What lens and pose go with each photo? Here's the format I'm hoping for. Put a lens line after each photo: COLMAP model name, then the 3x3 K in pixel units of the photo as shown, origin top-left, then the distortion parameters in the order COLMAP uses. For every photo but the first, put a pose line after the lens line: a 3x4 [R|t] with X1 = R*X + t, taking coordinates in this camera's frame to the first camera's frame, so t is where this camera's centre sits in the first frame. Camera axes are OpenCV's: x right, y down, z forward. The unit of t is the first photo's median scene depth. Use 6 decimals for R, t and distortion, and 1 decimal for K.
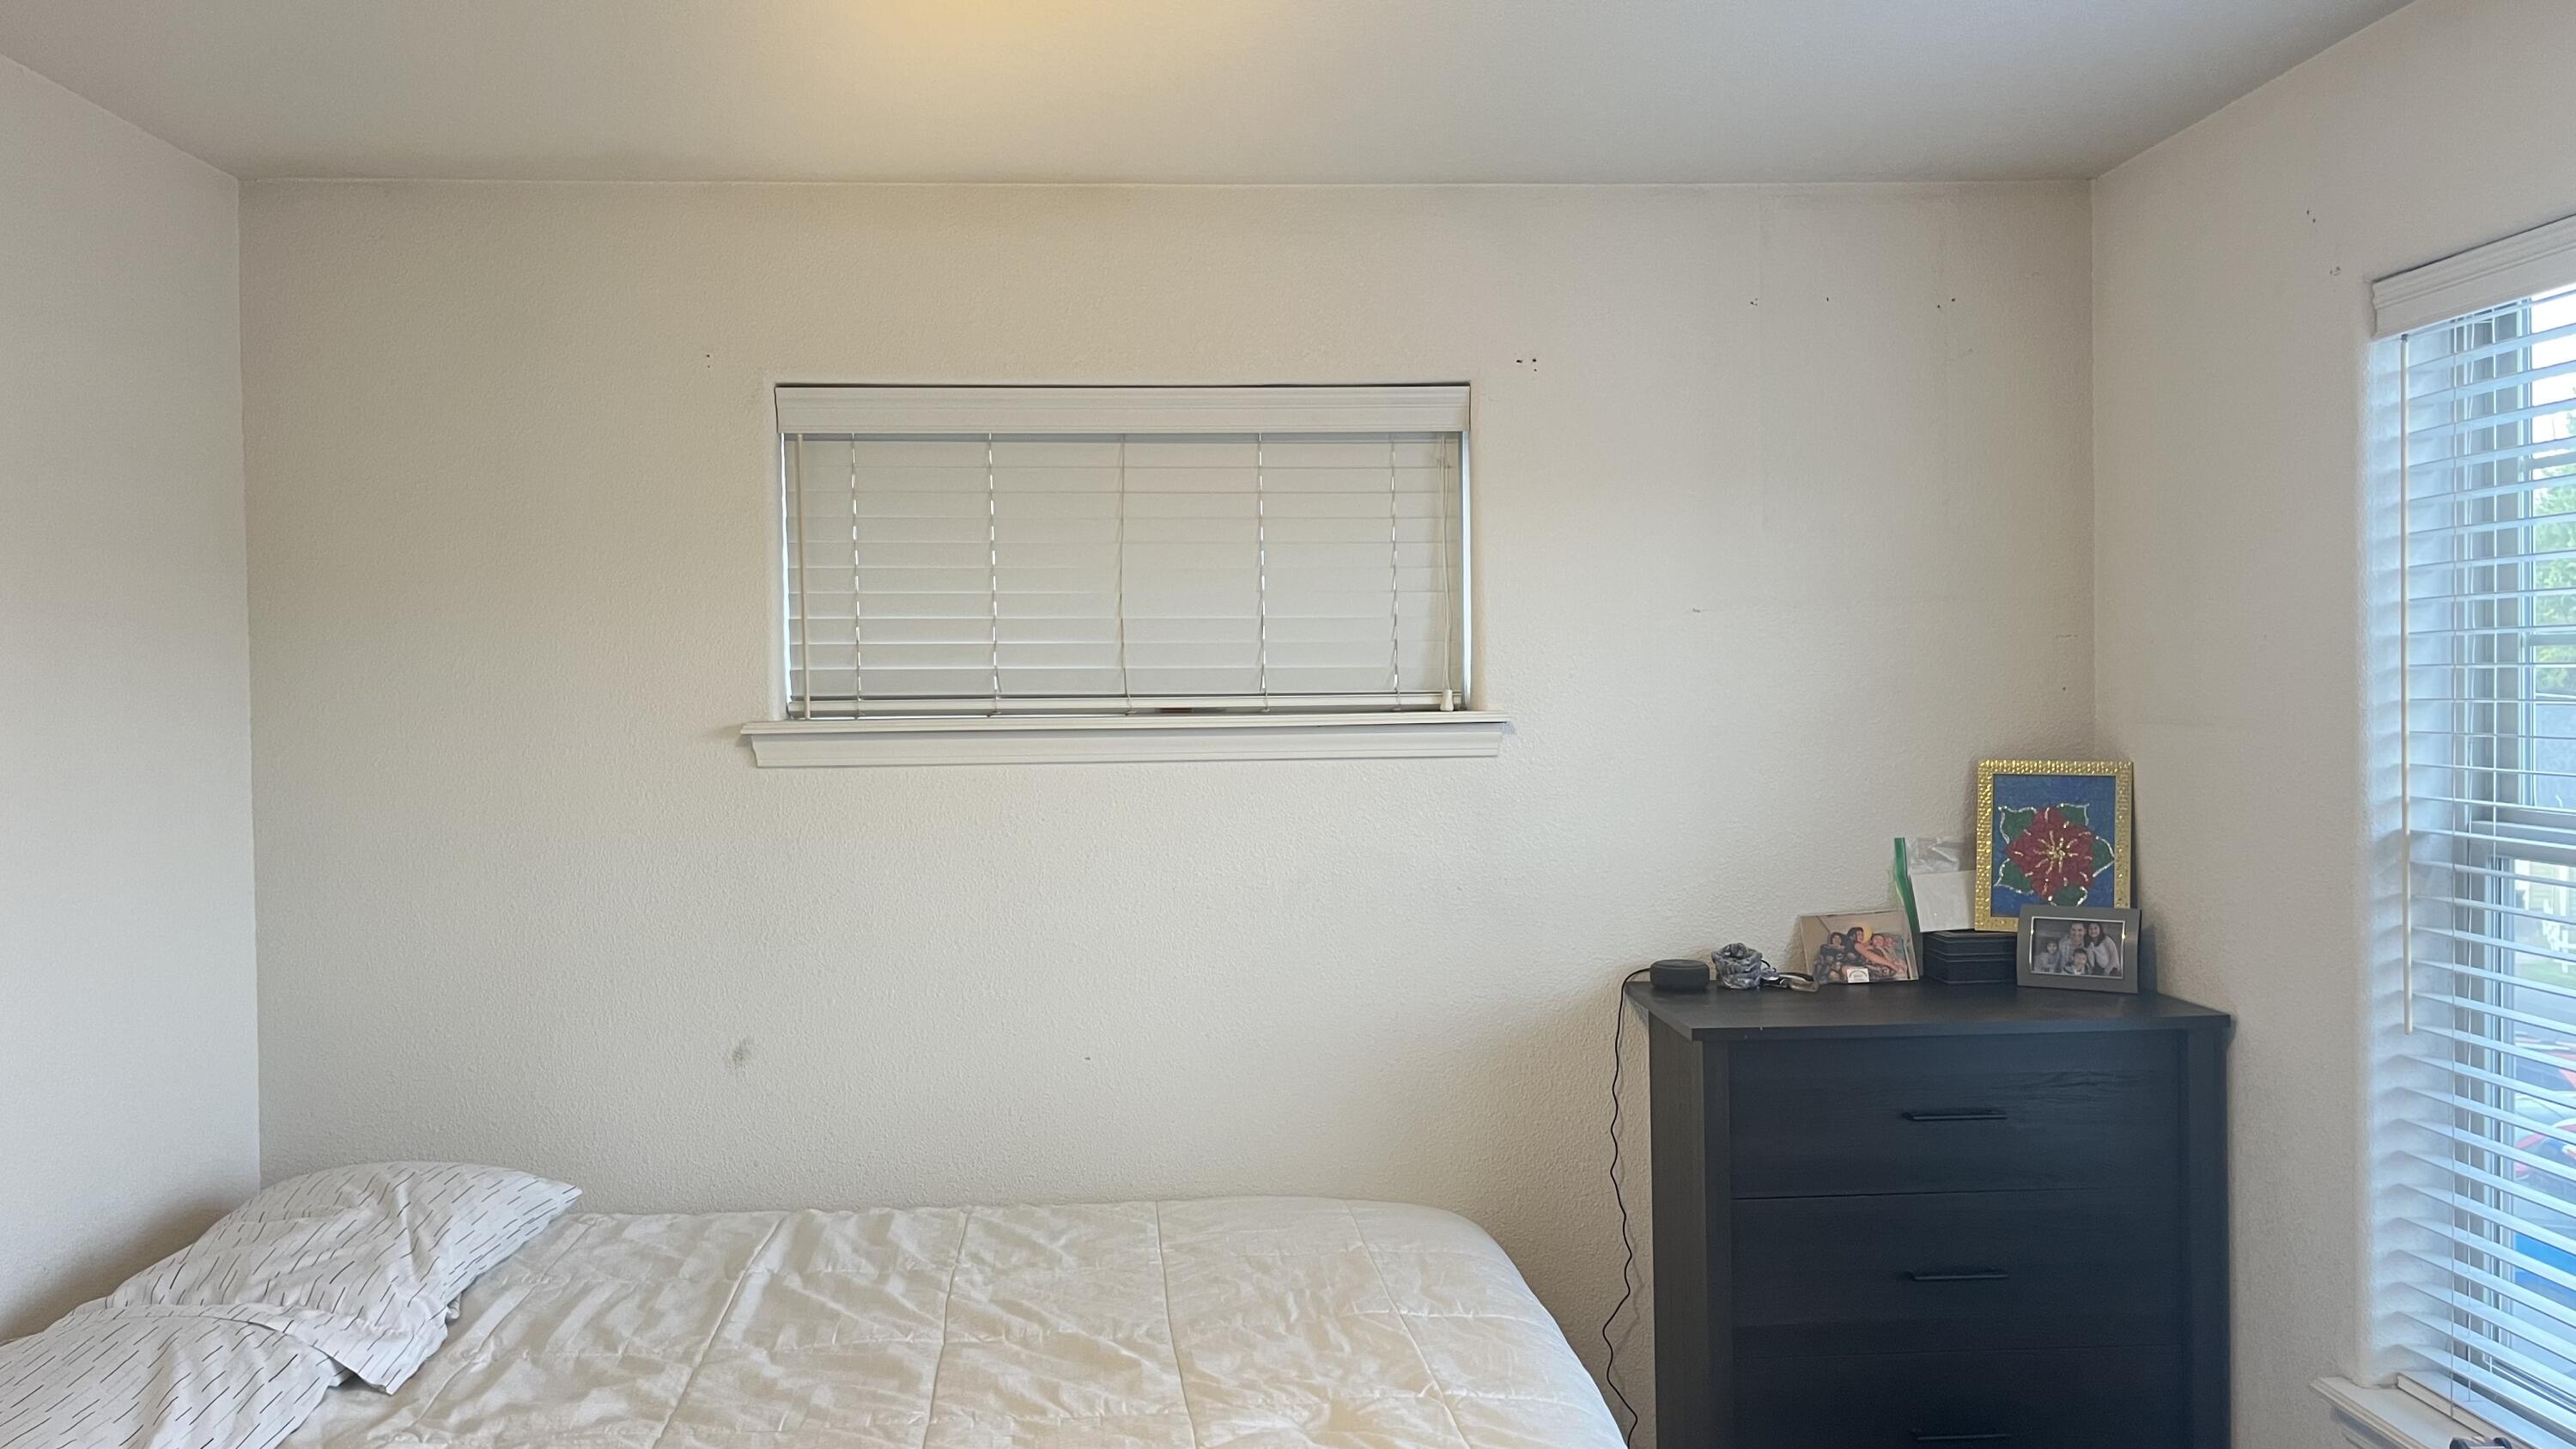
lens RADIAL K [[1954.0, 0, 1298.6], [0, 1954.0, 720.6], [0, 0, 1]] dist [0.061286, -0.075305]
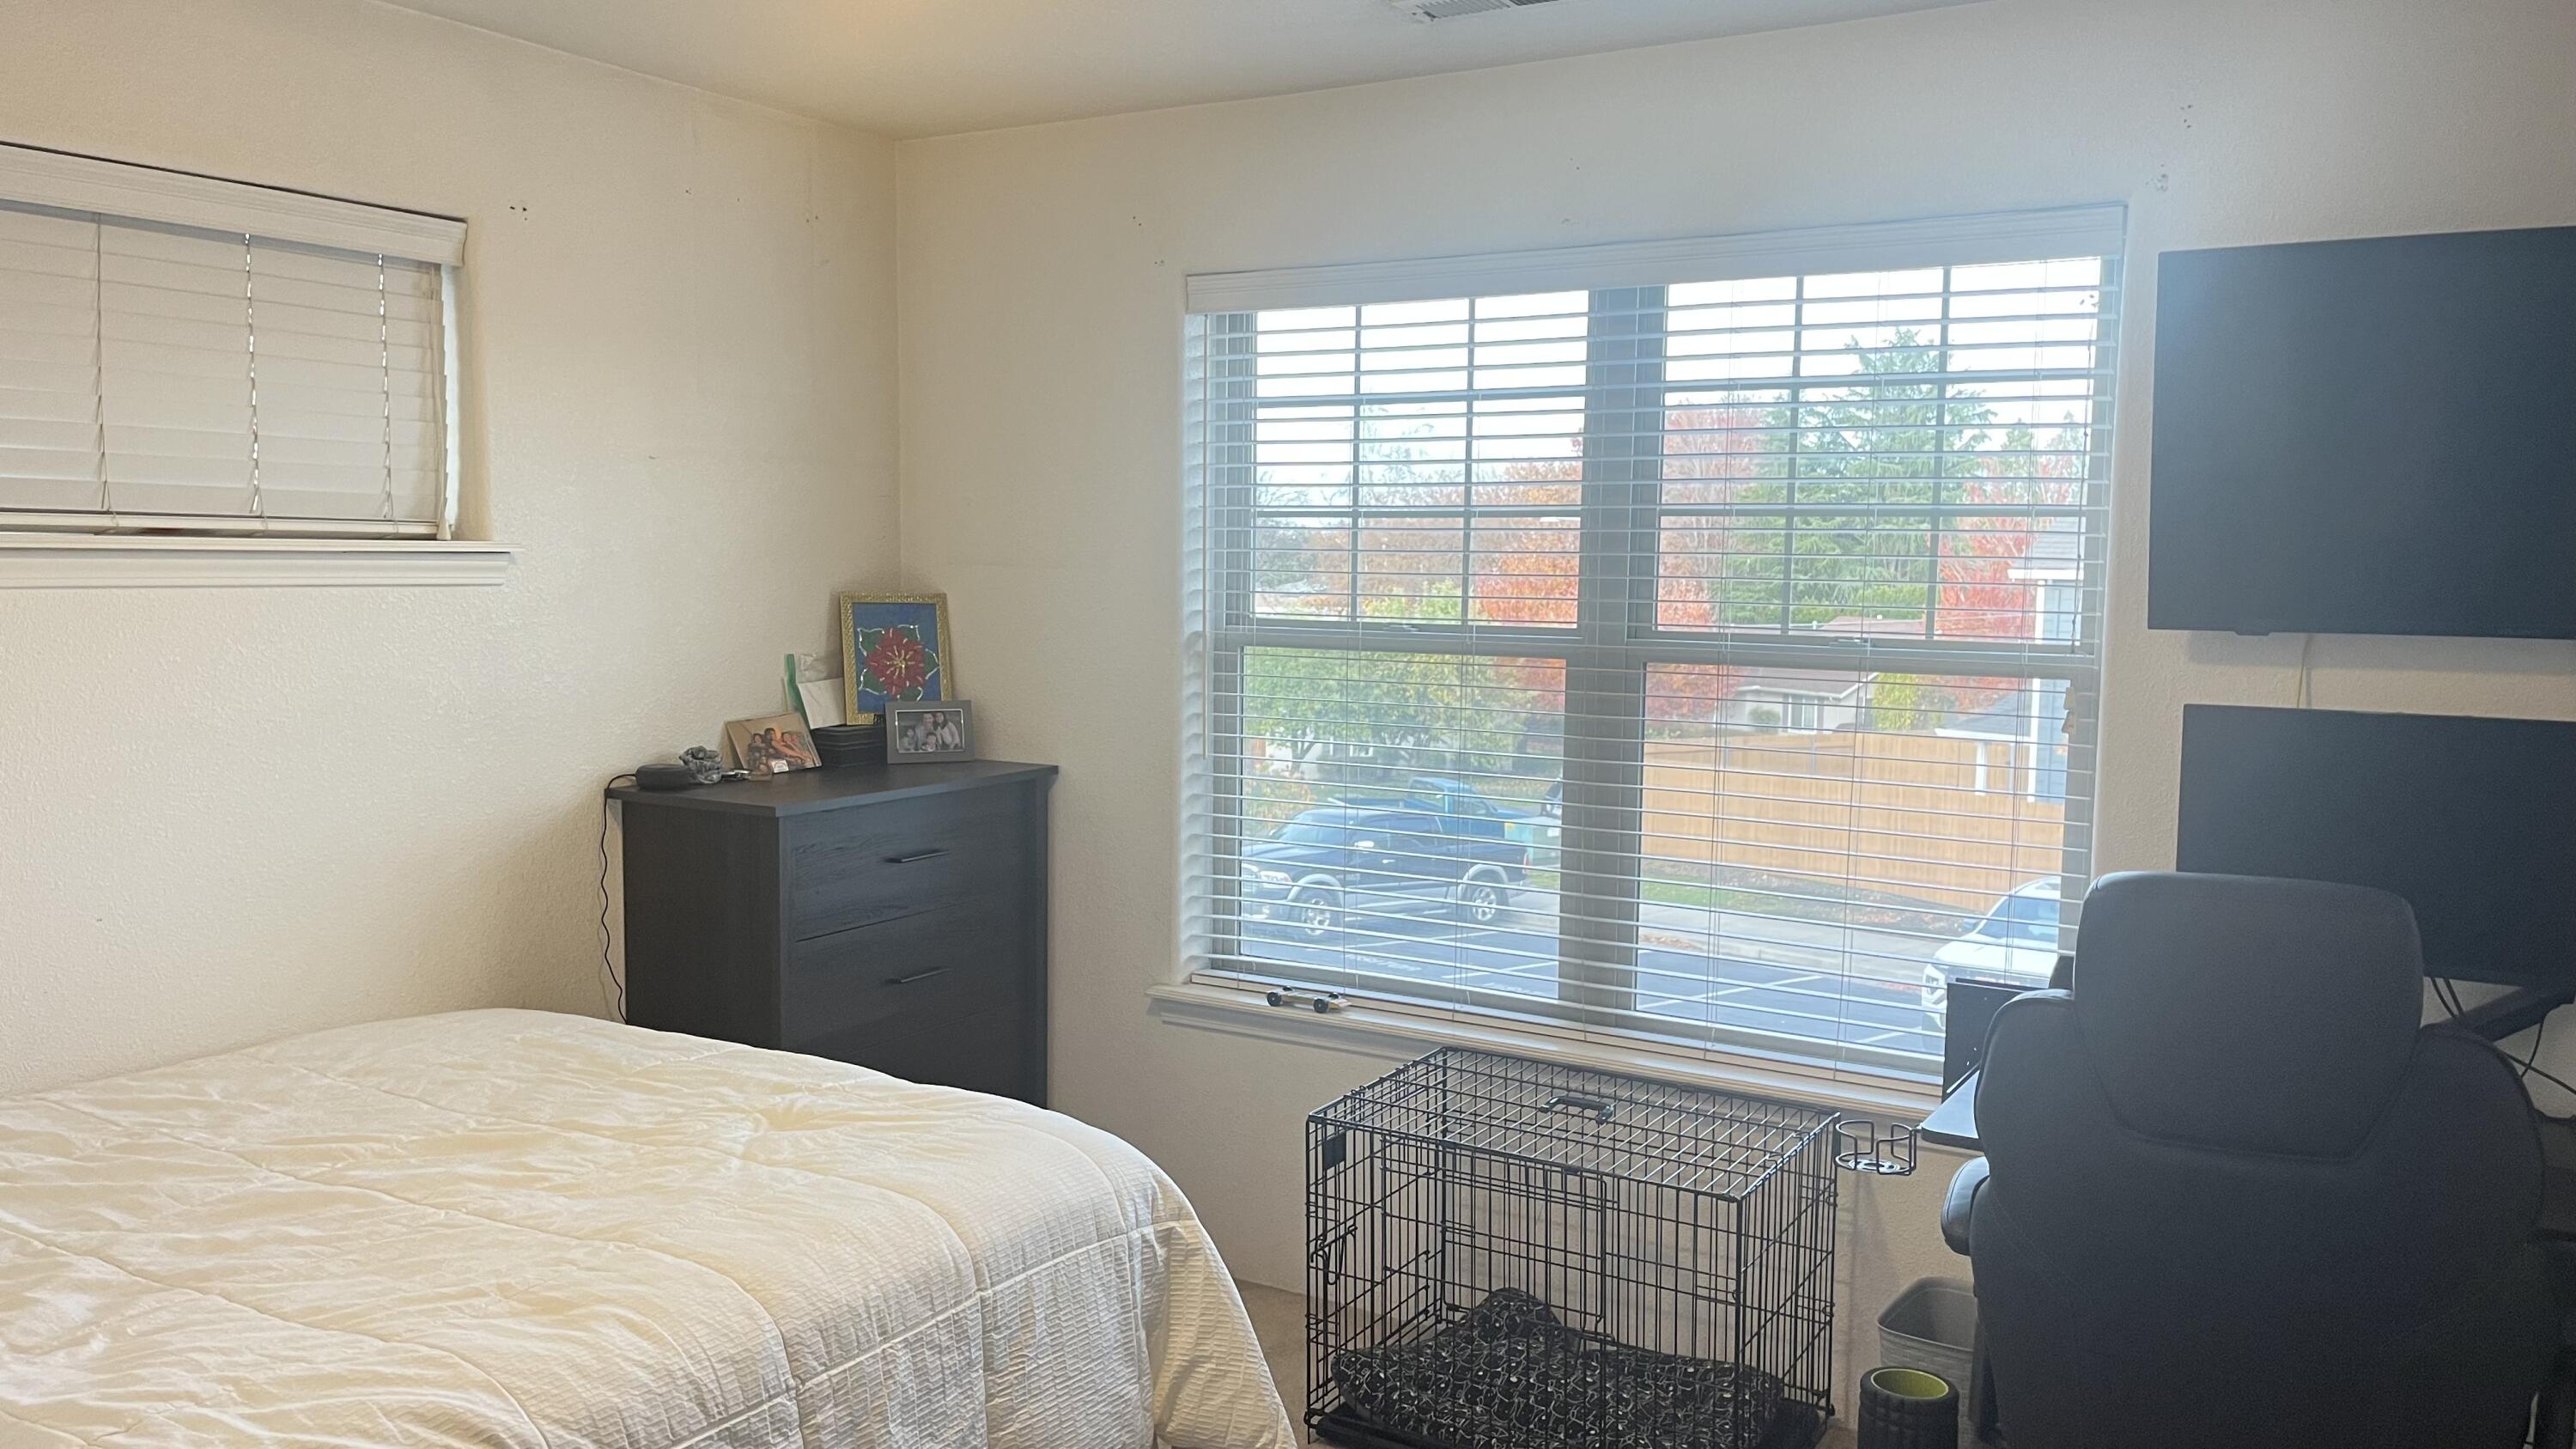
lens RADIAL K [[1954.0, 0, 1297.1], [0, 1954.0, 736.8], [0, 0, 1]] dist [0.061286, -0.075305]
pose [[0.557923, -0.055248, 0.828052, -0.555632], [-0.007122, 0.997426, 0.071348, 0.021674], [-0.829862, -0.045704, 0.556094, 0.049988]]
